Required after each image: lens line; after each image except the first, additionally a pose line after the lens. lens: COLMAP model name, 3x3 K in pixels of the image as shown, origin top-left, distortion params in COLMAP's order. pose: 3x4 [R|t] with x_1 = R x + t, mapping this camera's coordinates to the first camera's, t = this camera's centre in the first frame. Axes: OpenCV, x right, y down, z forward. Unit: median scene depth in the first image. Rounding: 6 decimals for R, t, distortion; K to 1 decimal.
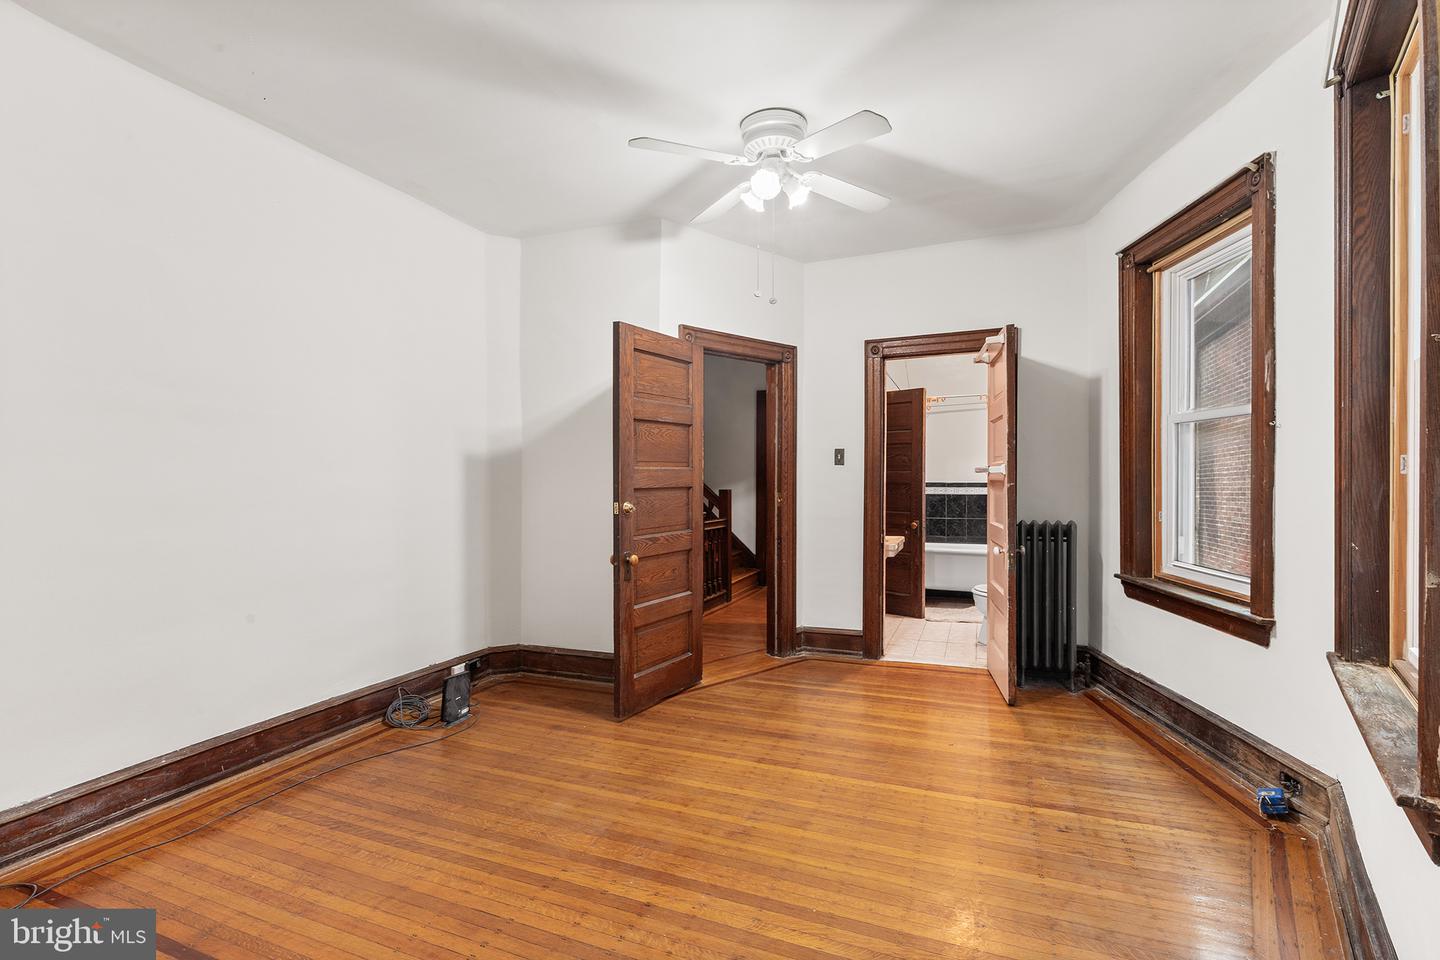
lens RADIAL K [[668.2, 0, 719.5], [0, 668.2, 482.3], [0, 0, 1]] dist [0.001240, -0.000565]
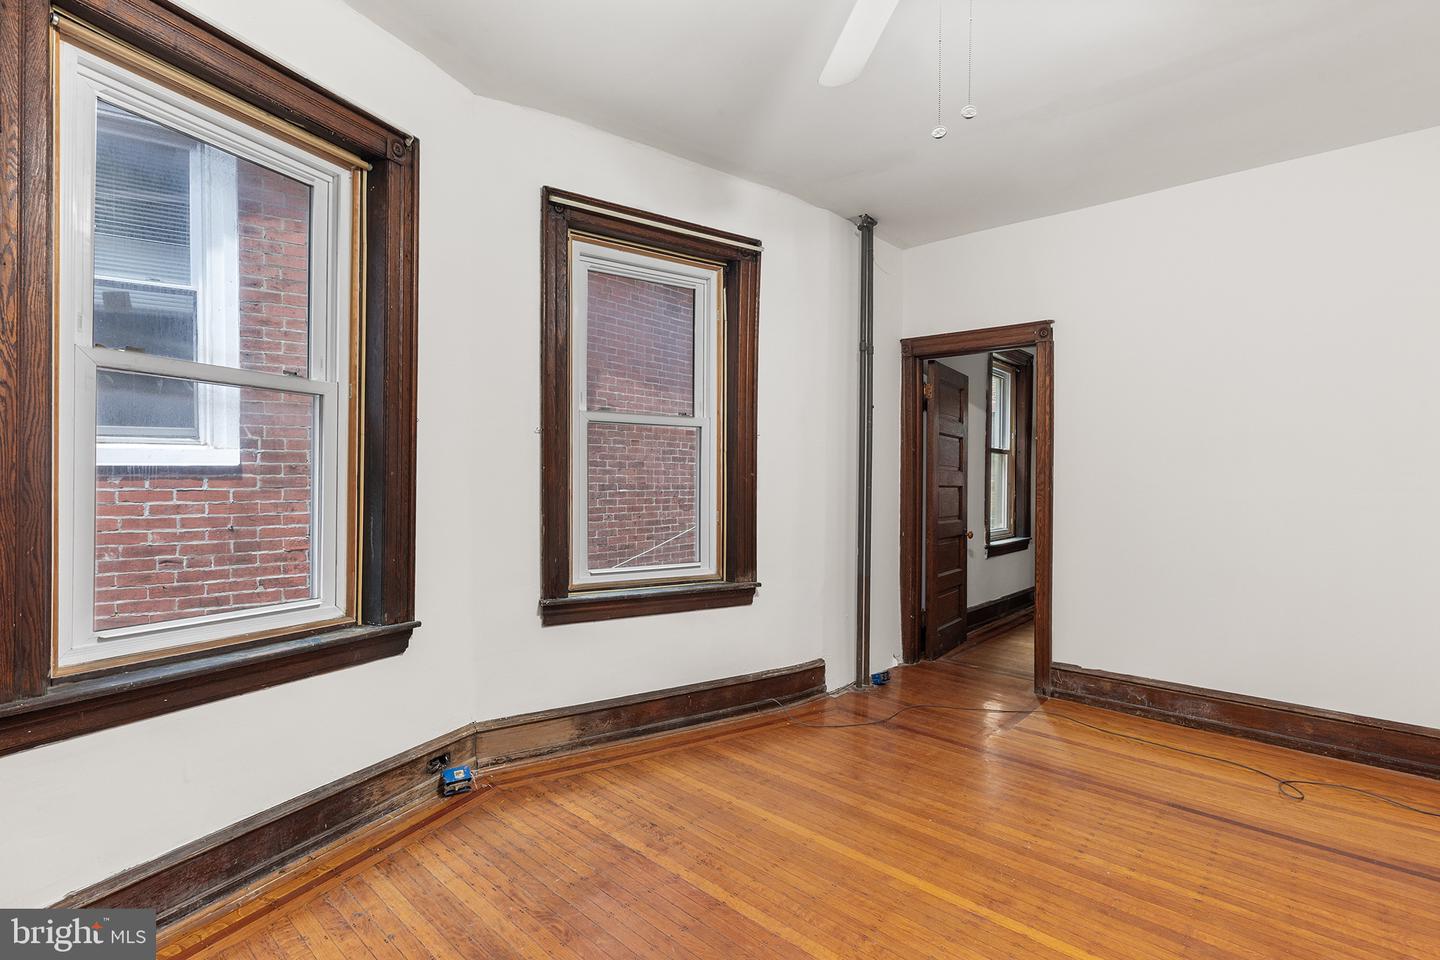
lens RADIAL K [[668.2, 0, 724.6], [0, 668.2, 478.5], [0, 0, 1]] dist [0.001240, -0.000565]
pose [[-0.941821, -0.004052, 0.336090, 0.066964], [-0.003686, 0.999992, 0.001728, -0.006475], [-0.336094, 0.000388, -0.941828, 1.775474]]
